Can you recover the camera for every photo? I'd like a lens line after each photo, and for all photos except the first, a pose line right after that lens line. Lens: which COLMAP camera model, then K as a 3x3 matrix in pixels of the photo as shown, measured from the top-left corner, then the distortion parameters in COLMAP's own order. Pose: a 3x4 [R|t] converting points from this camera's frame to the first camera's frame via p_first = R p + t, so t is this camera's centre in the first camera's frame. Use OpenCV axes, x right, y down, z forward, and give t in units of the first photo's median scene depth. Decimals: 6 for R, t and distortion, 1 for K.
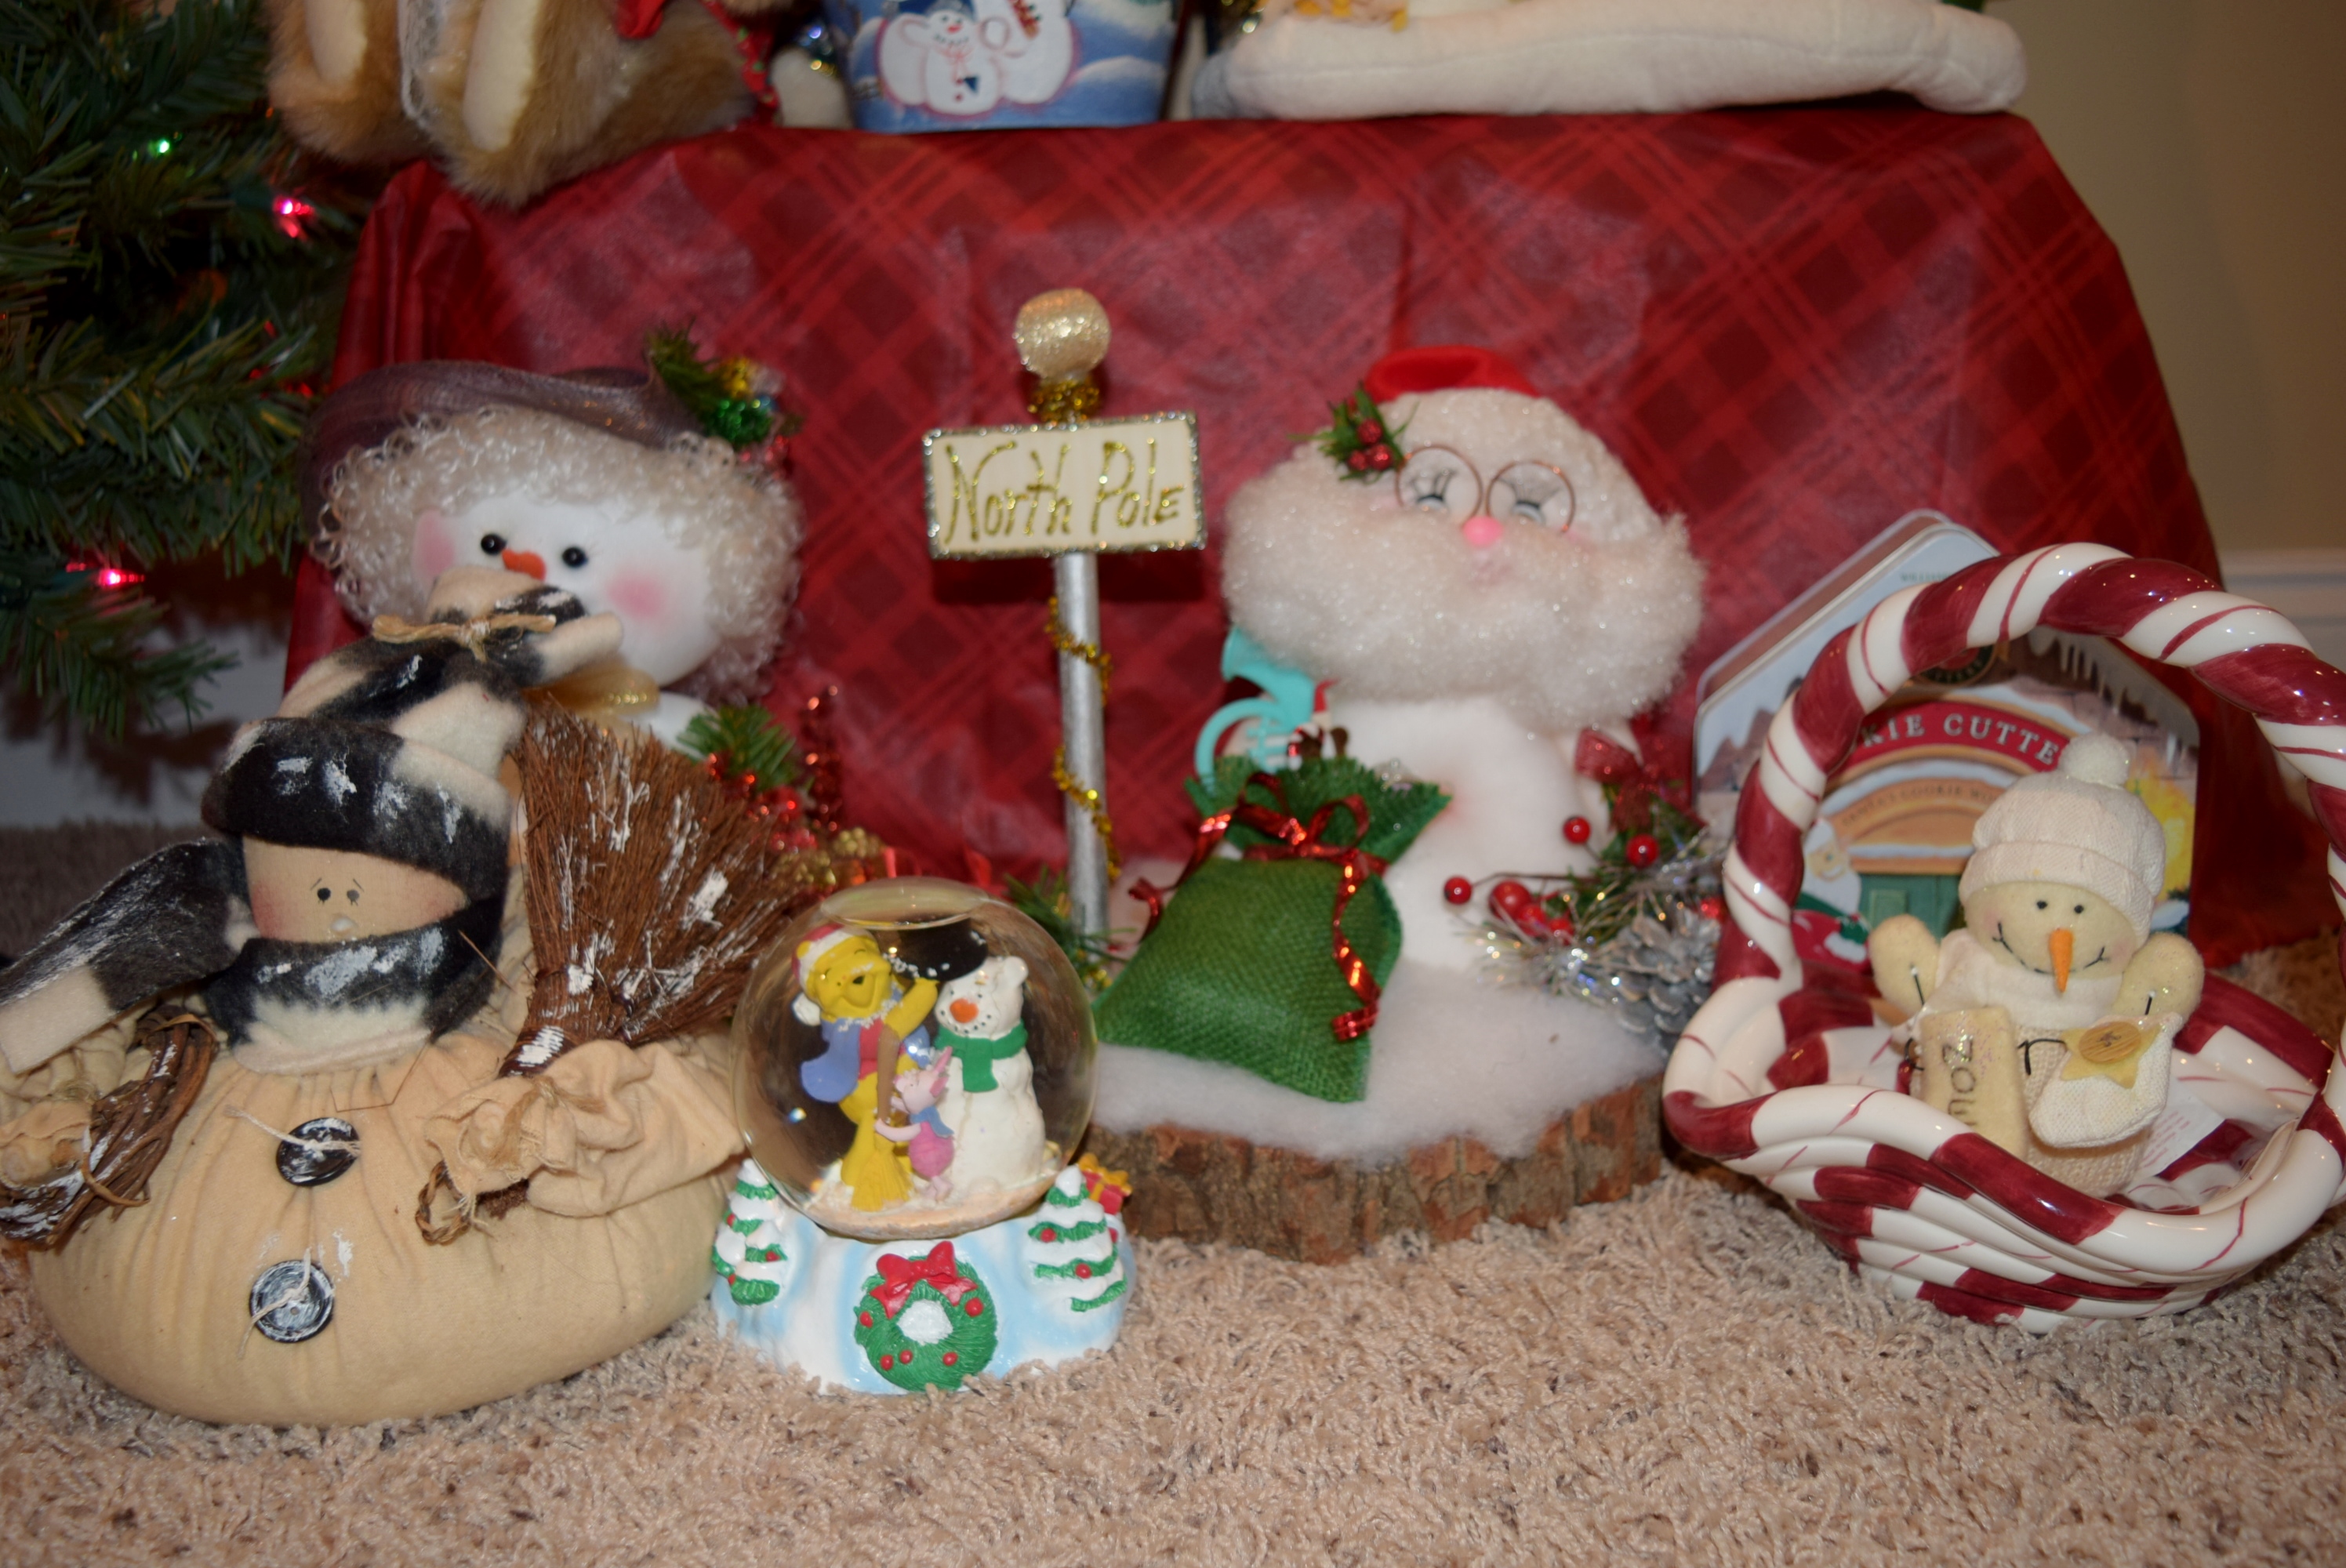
lens RADIAL K [[2130.3, 0, 1173.0], [0, 2130.3, 784.0], [0, 0, 1]] dist [-0.034624, 0.001553]
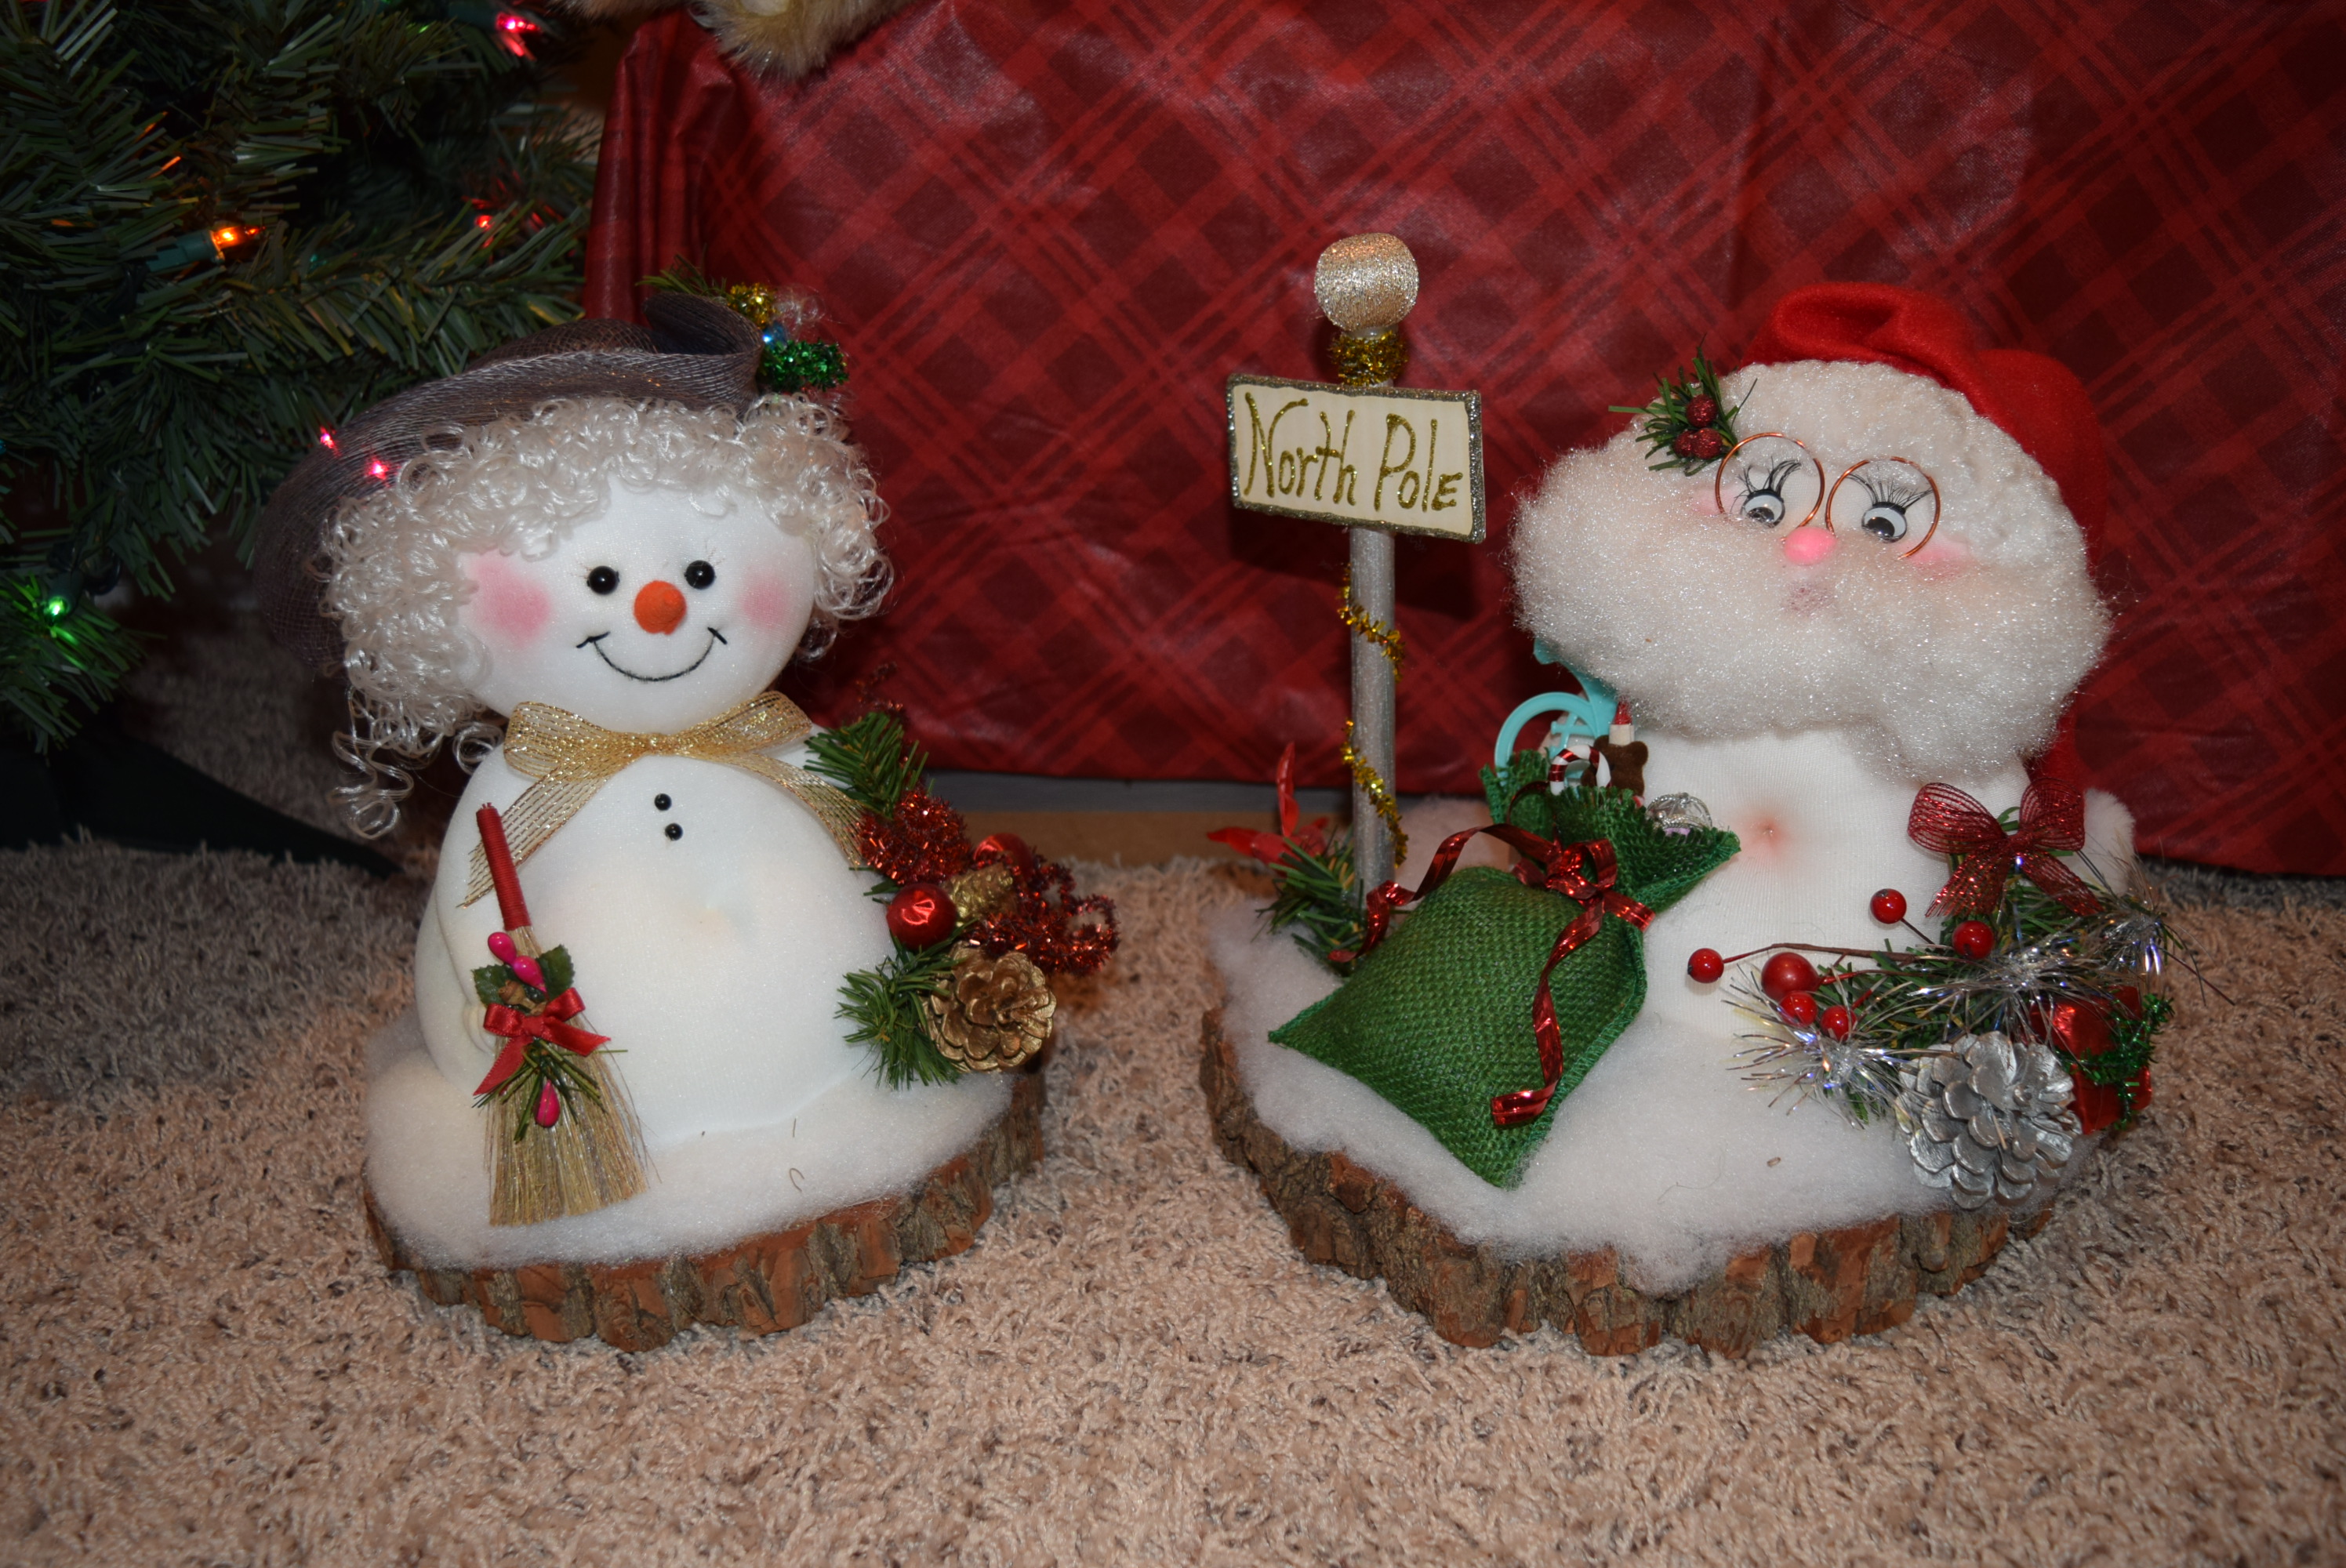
lens RADIAL K [[2130.2, 0, 1174.9], [0, 2130.2, 813.1], [0, 0, 1]] dist [-0.040120, 0.005450]
pose [[0.998925, 0.004362, -0.046158, -0.102911], [0.005468, 0.977533, 0.210710, -0.154428], [0.046040, -0.210736, 0.976458, 0.050495]]
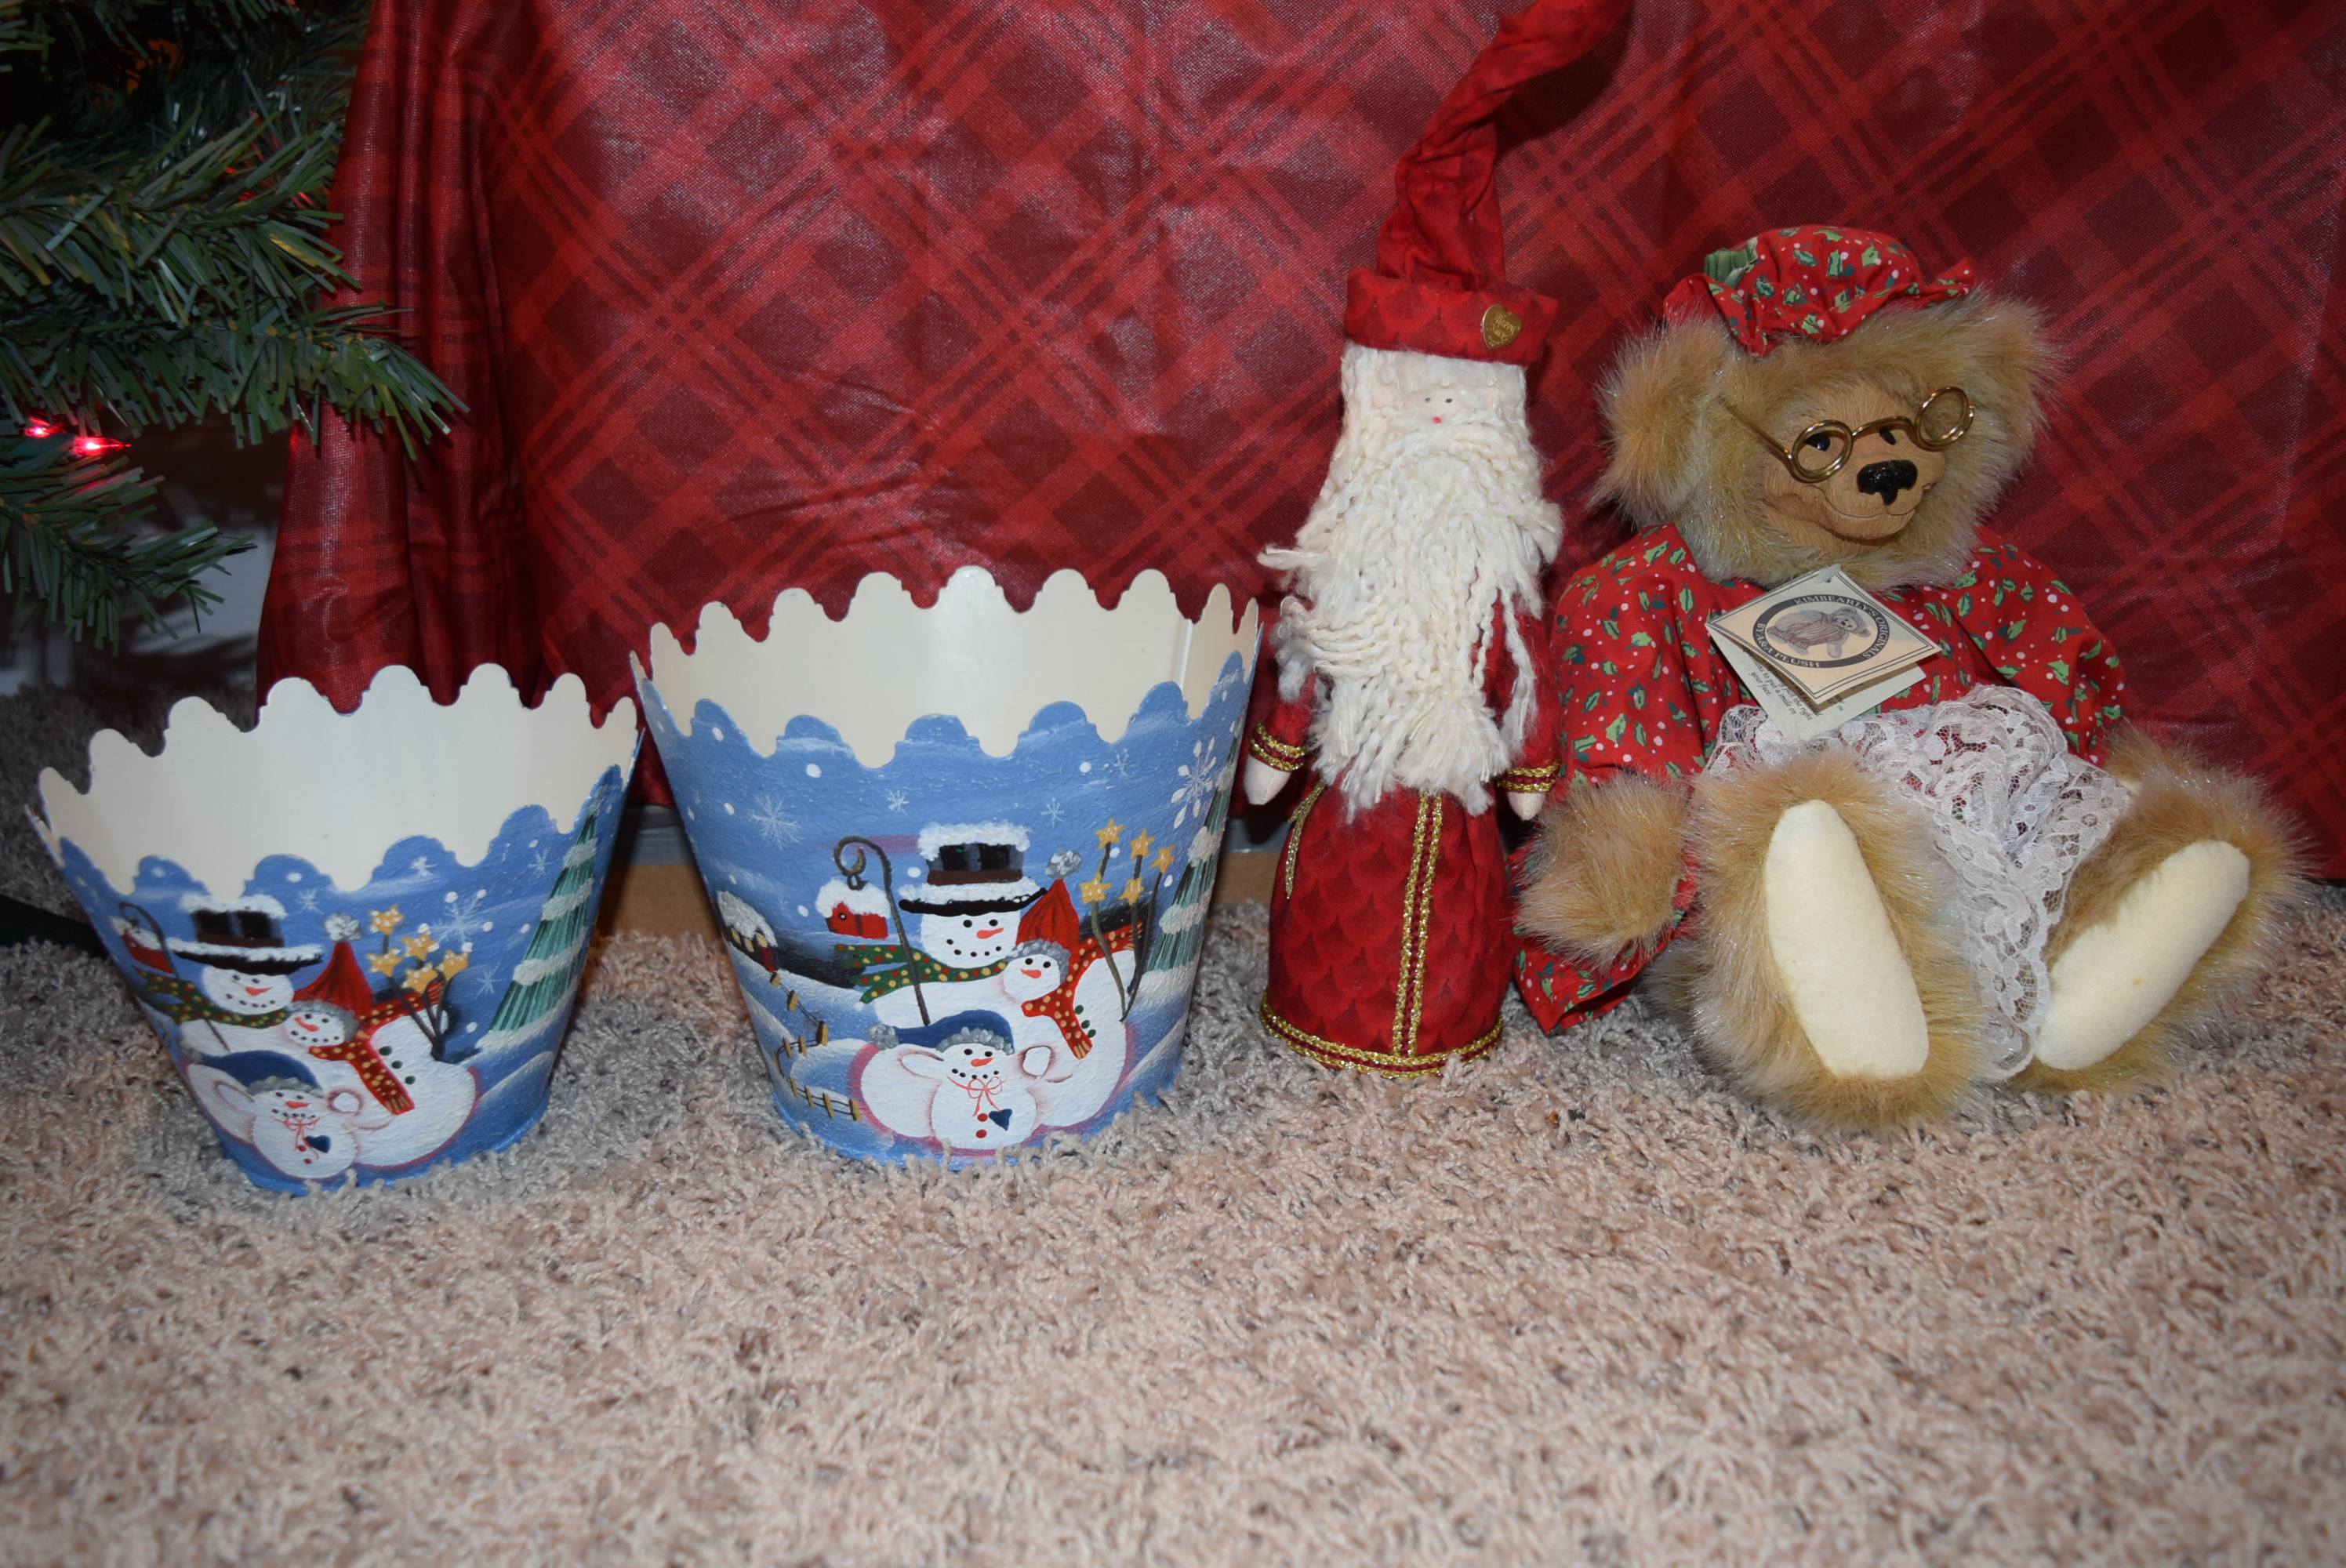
lens RADIAL K [[2130.2, 0, 1174.9], [0, 2130.2, 813.1], [0, 0, 1]] dist [-0.040120, 0.005450]
pose [[0.999470, -0.017073, 0.027707, -0.121674], [0.013556, 0.992375, 0.122511, -0.055239], [-0.029588, -0.122071, 0.992080, 0.186118]]
